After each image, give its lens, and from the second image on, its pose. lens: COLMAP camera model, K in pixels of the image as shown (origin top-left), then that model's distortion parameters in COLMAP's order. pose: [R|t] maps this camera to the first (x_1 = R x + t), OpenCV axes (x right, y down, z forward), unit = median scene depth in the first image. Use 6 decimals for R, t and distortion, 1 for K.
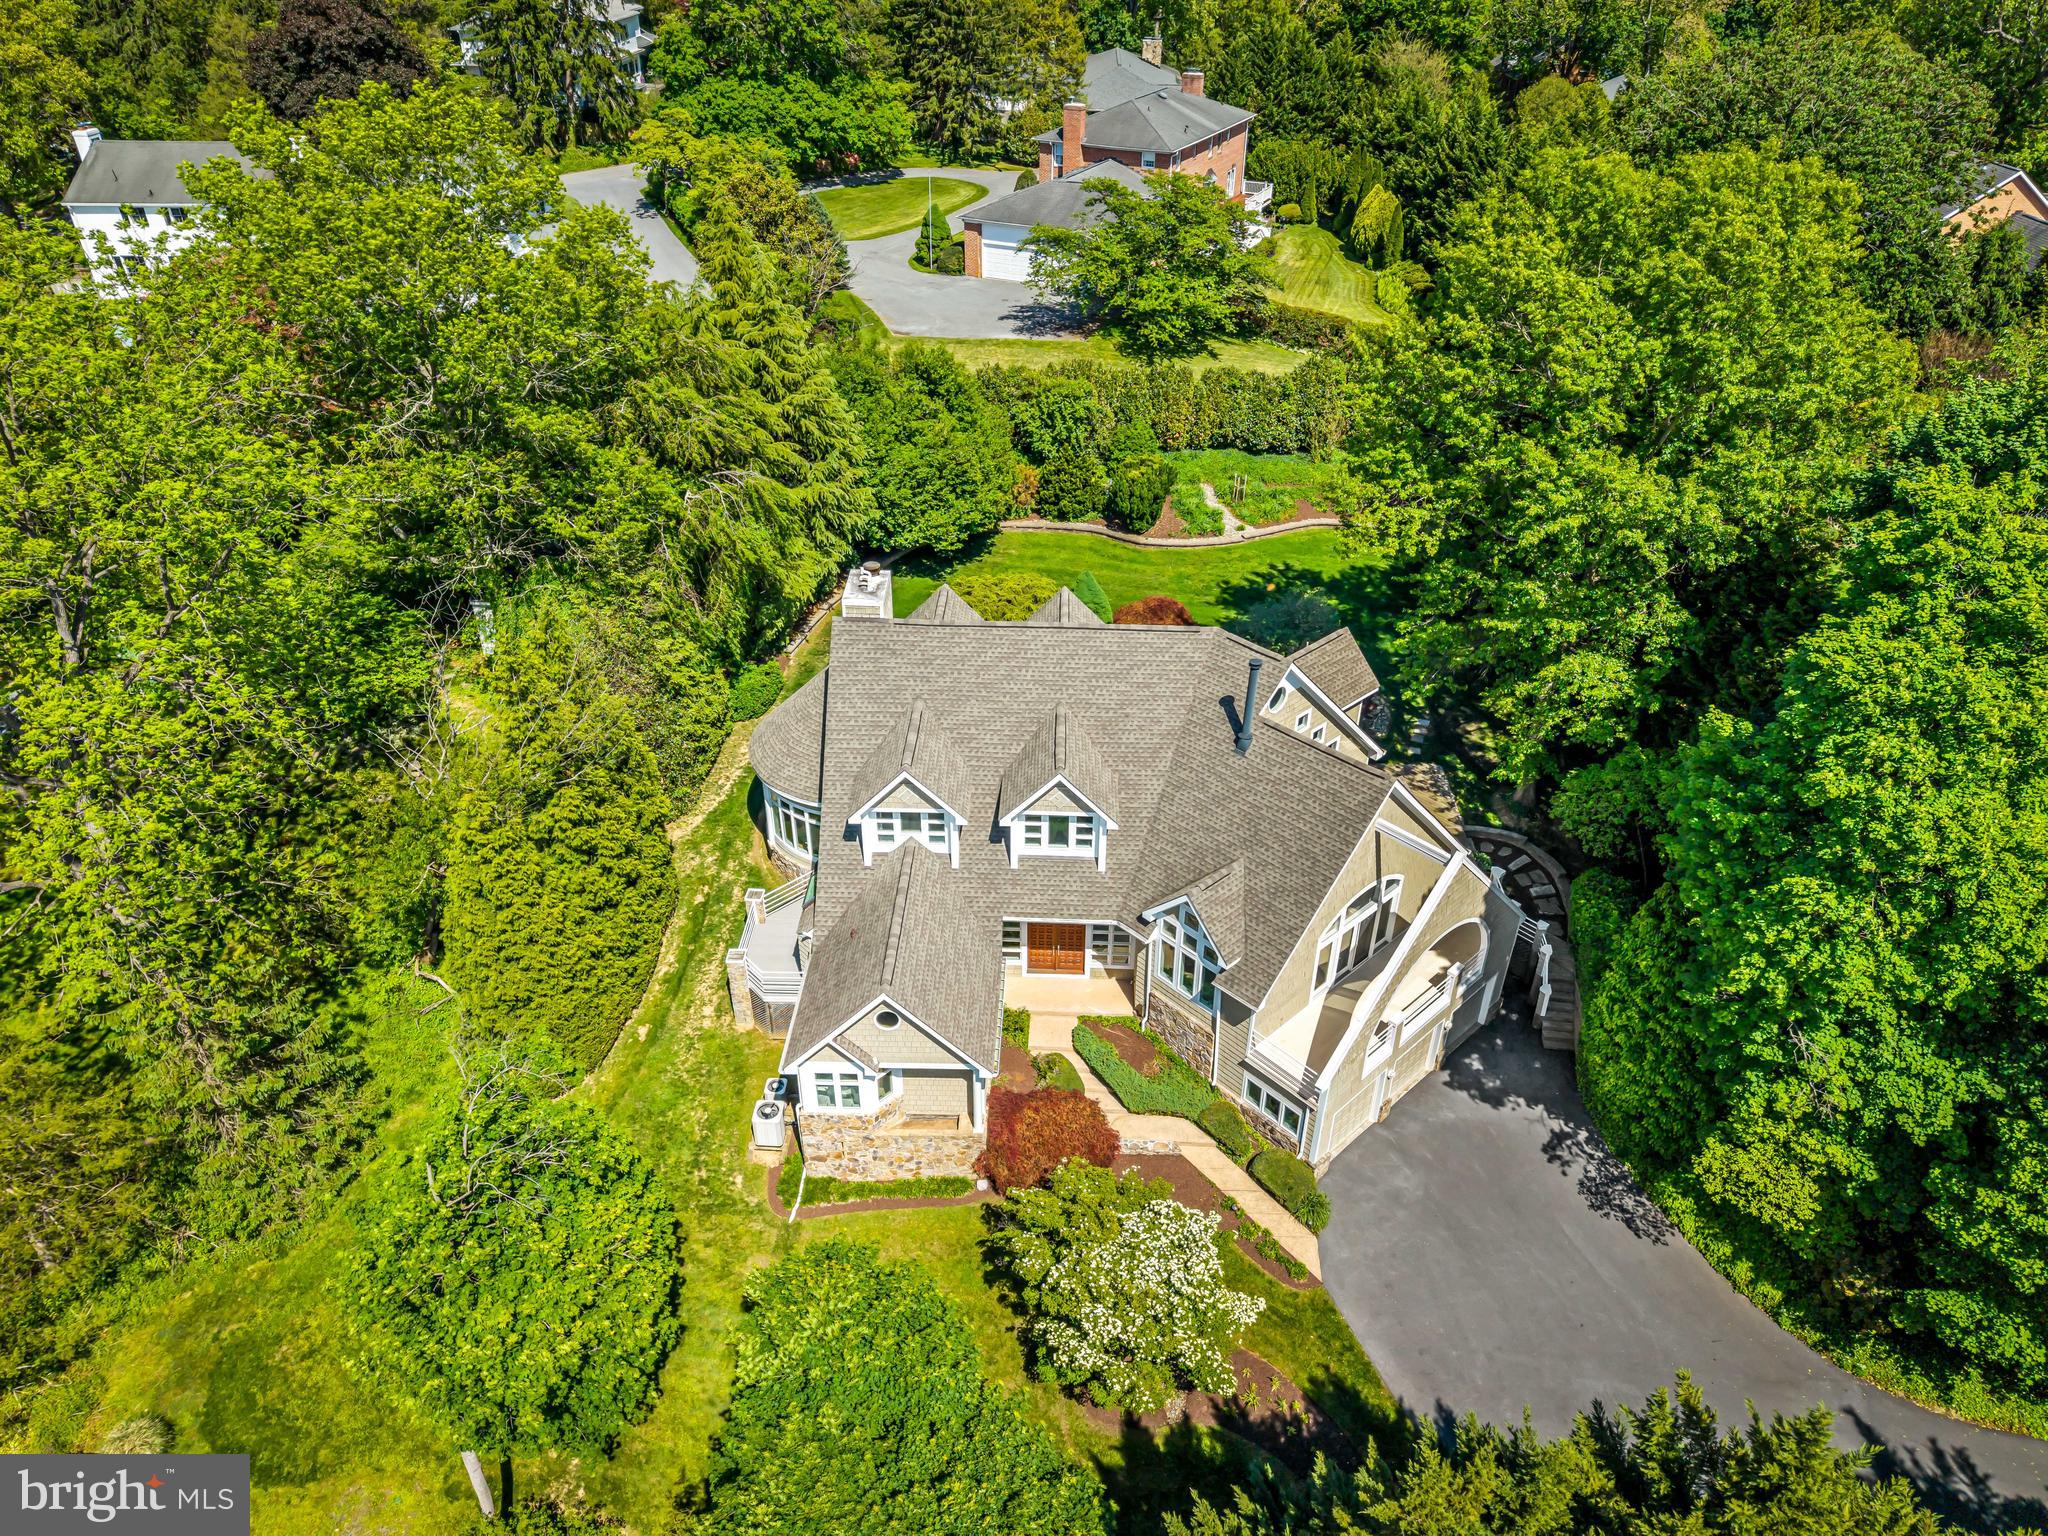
lens RADIAL K [[1352.4, 0, 1030.9], [0, 1352.4, 782.6], [0, 0, 1]] dist [0.093753, -0.146048]
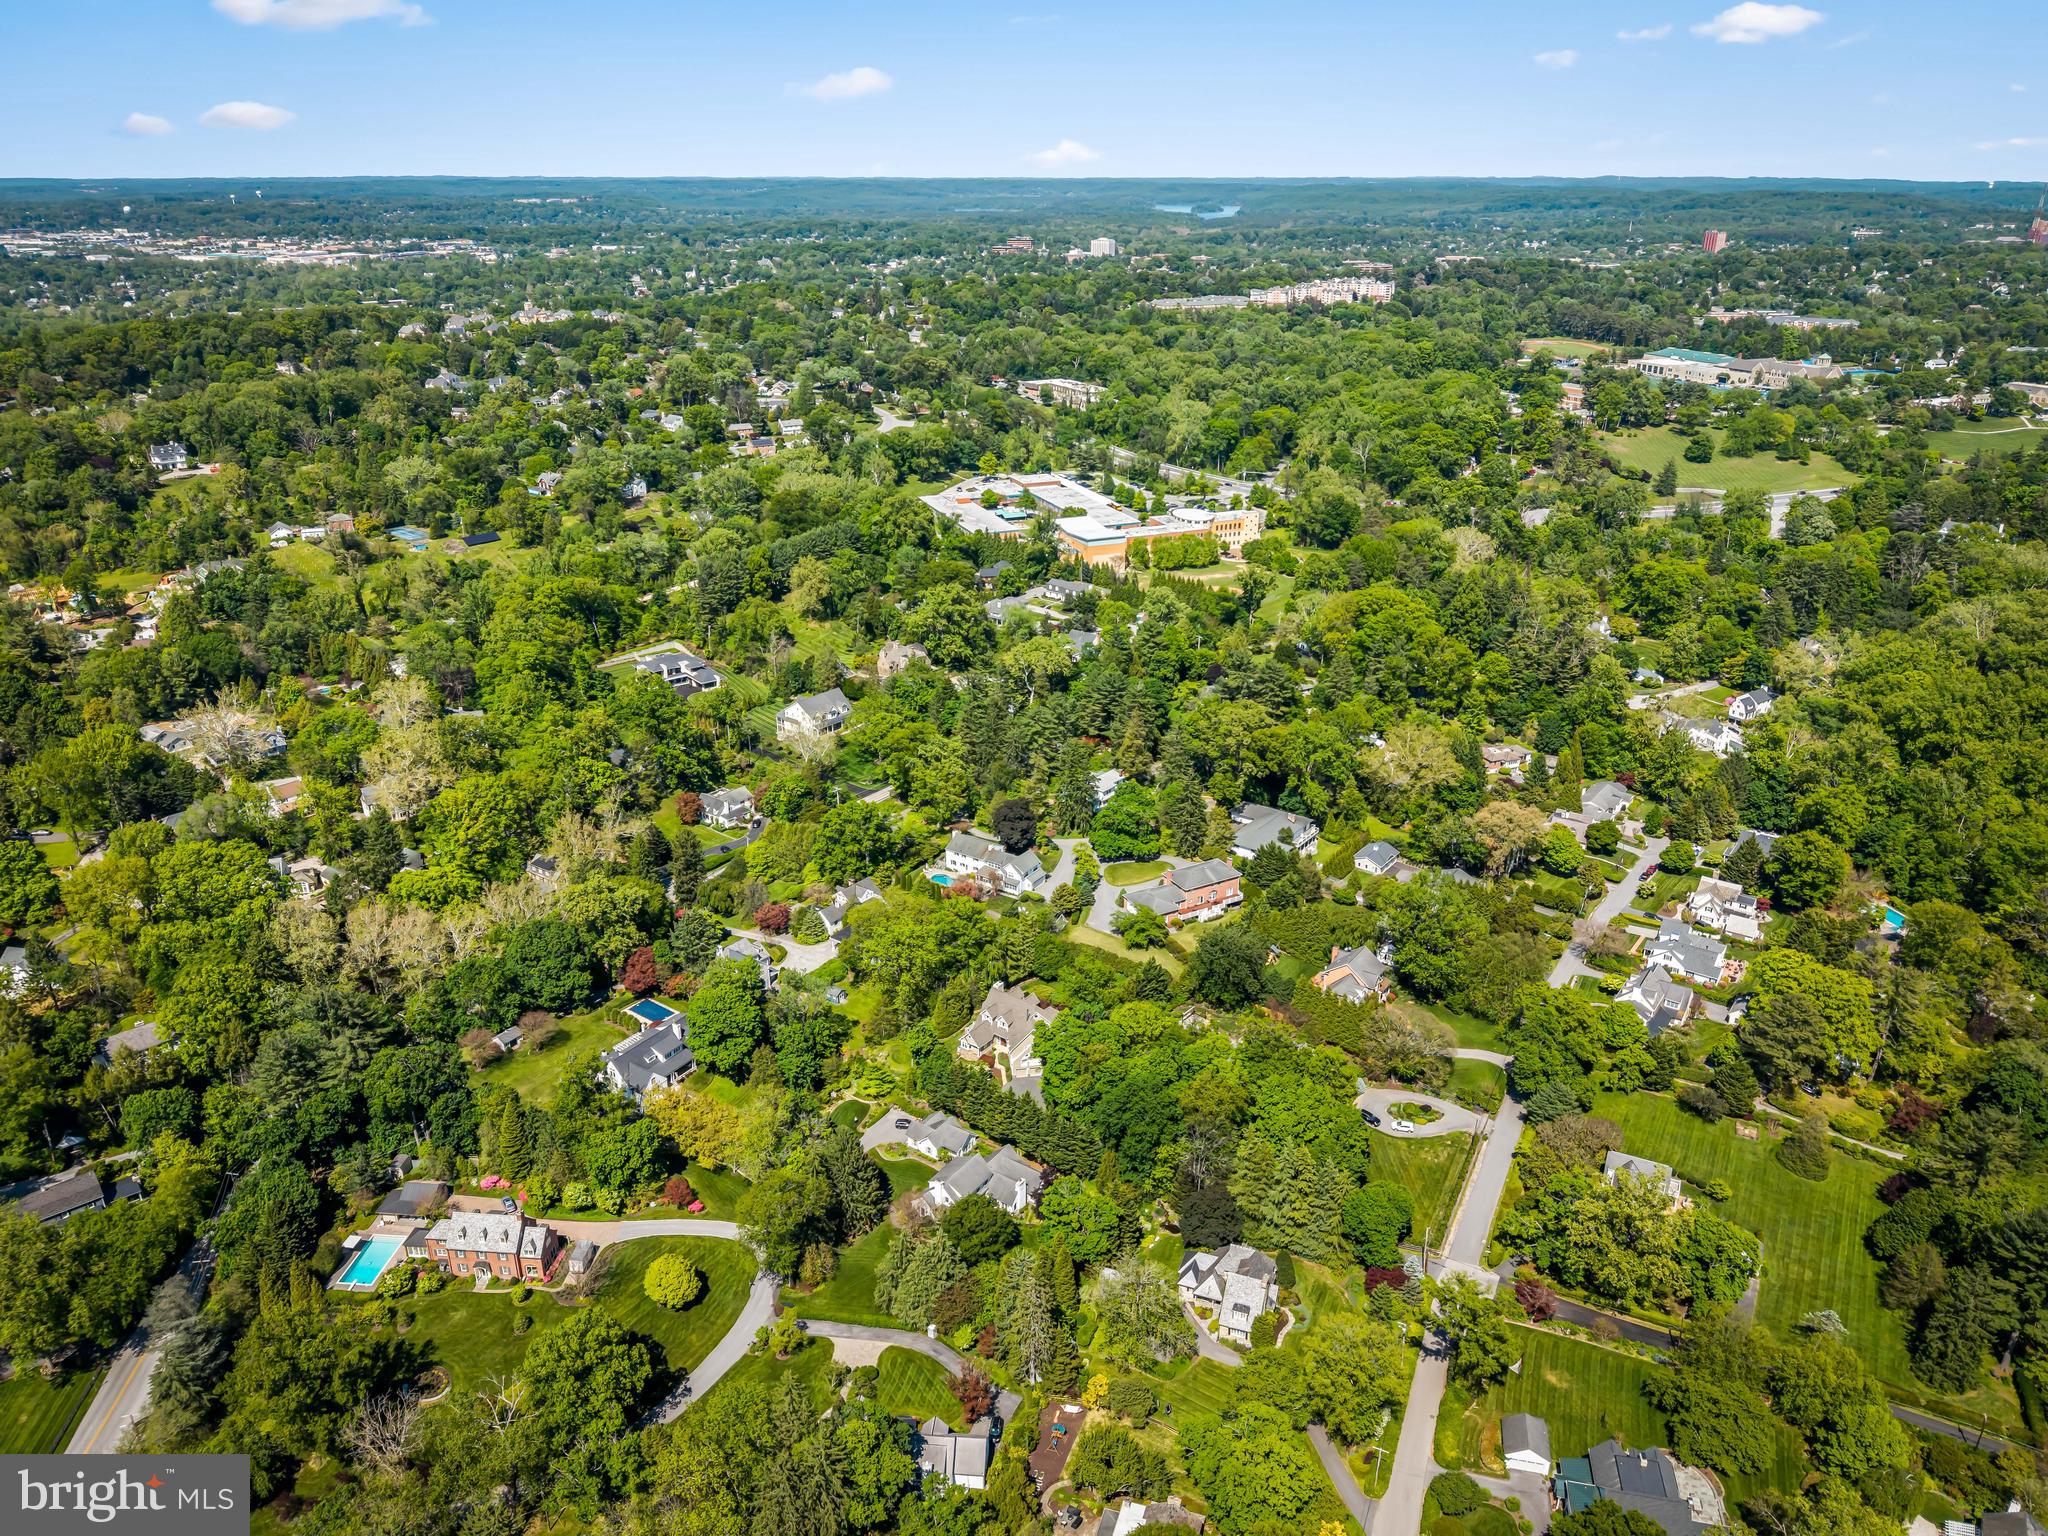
lens RADIAL K [[1382.6, 0, 1024.0], [0, 1382.6, 768.0], [0, 0, 1]] dist [0.142920, -0.000401]
pose [[0.818476, 0.209611, -0.534940, 3.762556], [-0.315448, 0.942133, -0.113480, -0.442849], [0.480198, 0.261627, 0.837234, -5.499174]]
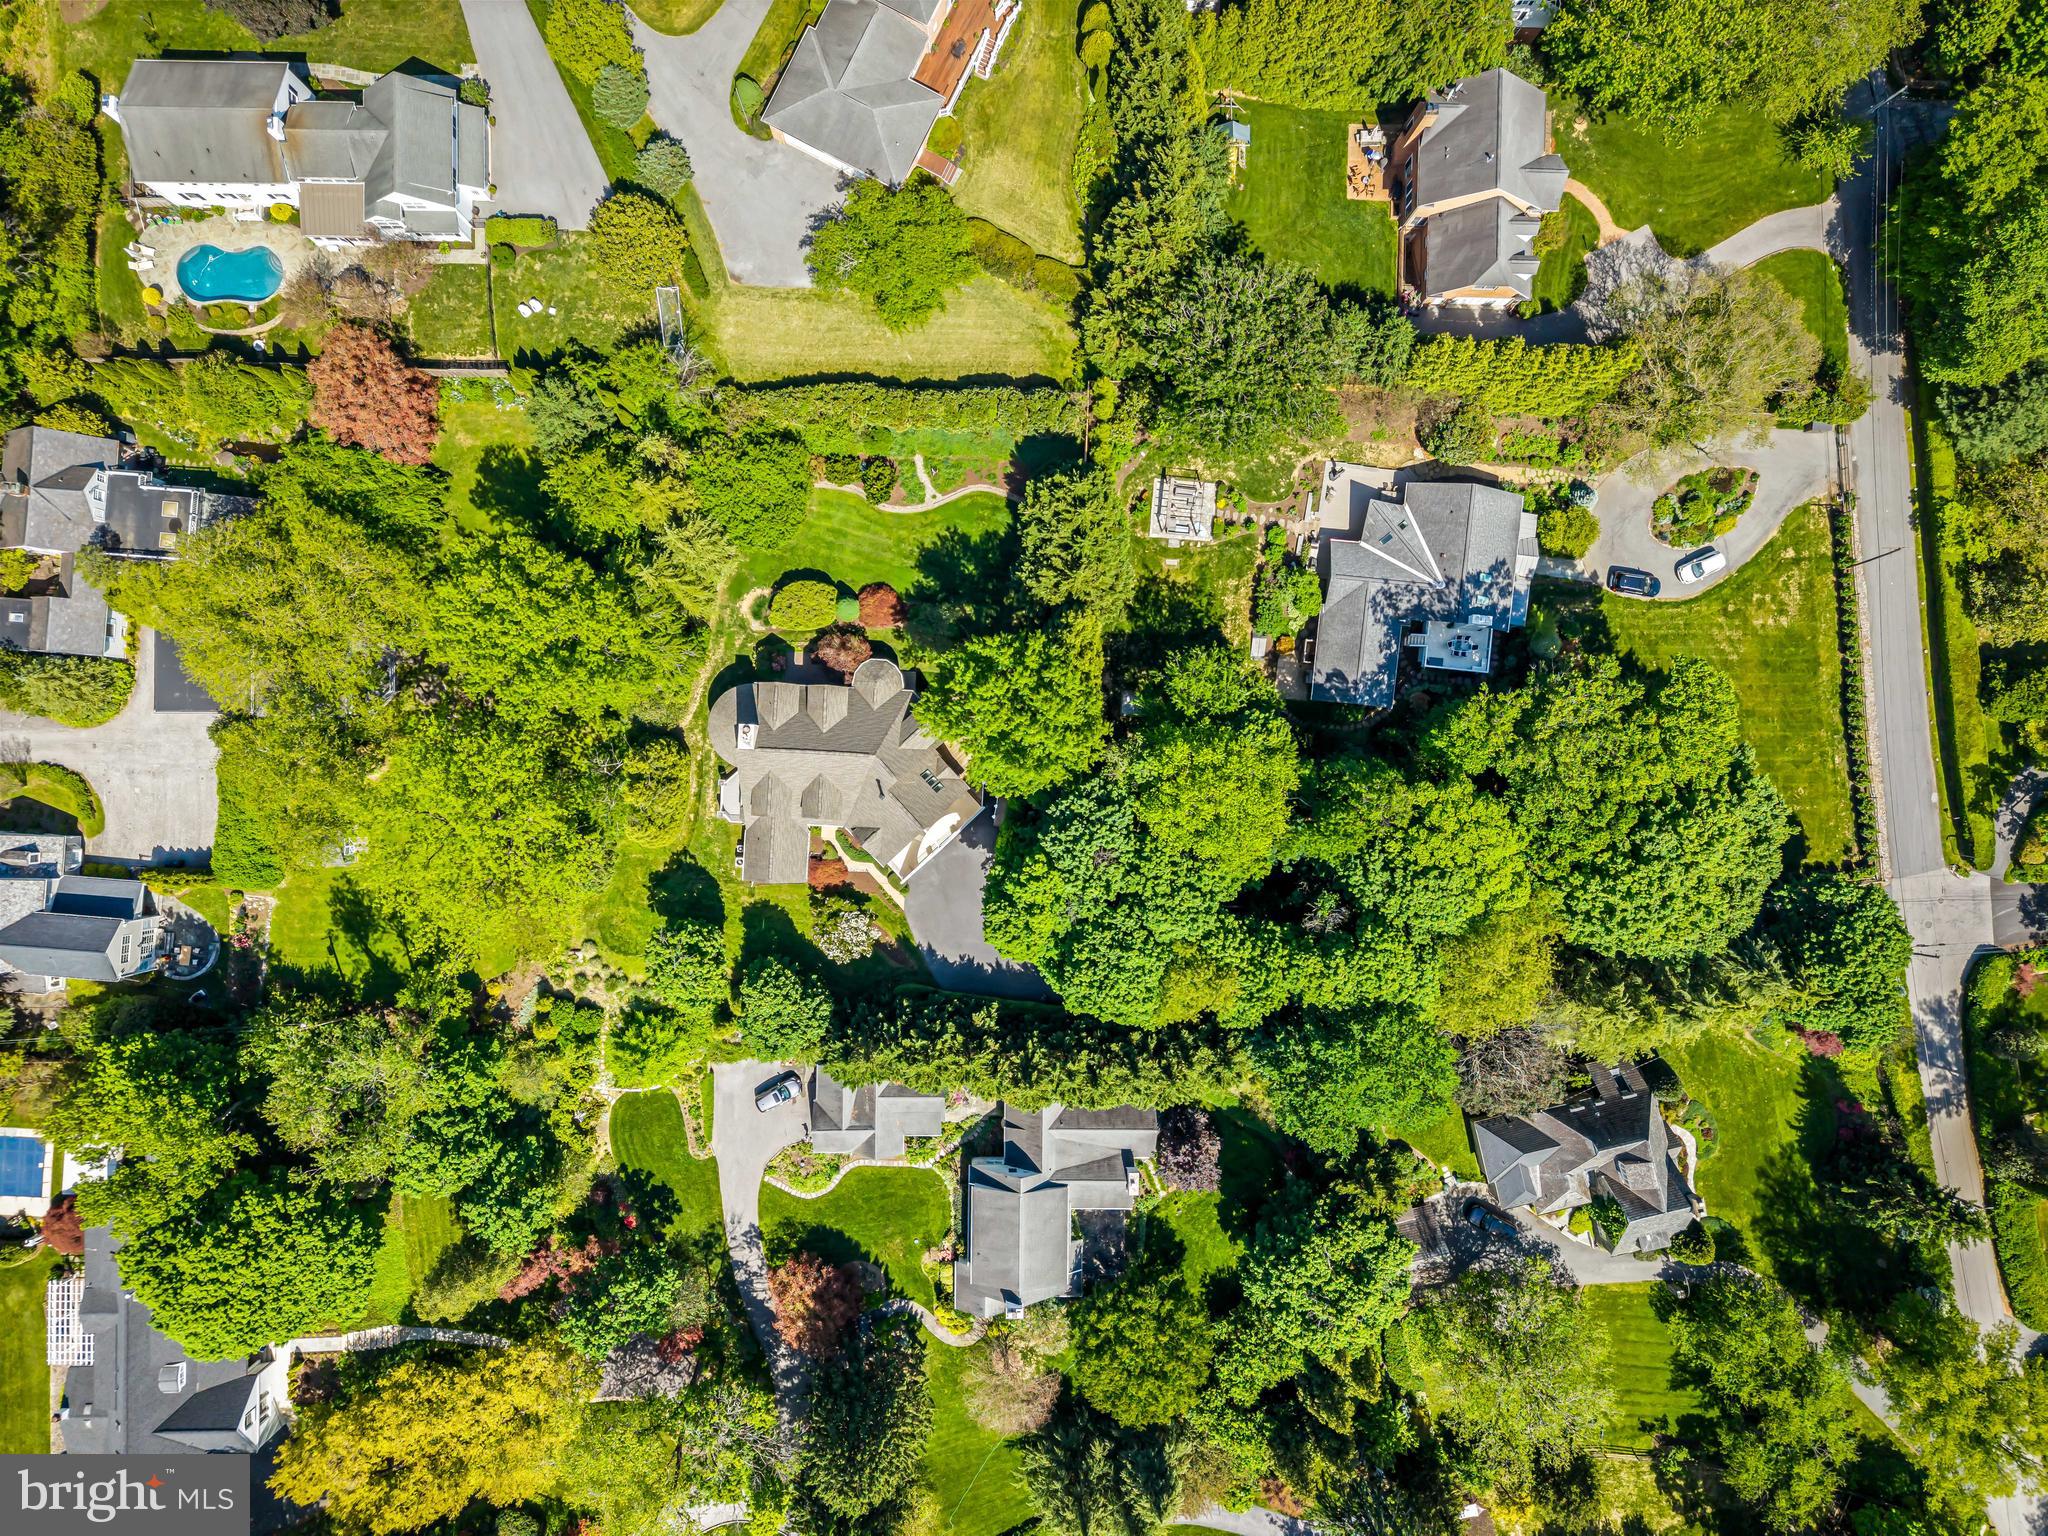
lens RADIAL K [[1434.7, 0, 1040.0], [0, 1434.7, 765.0], [0, 0, 1]] dist [0.115768, -0.248020]
pose [[0.999274, 0.017736, 0.033704, 0.379727], [-0.037830, 0.564537, 0.824540, -2.602457], [-0.004403, -0.825217, 0.564799, -0.710951]]
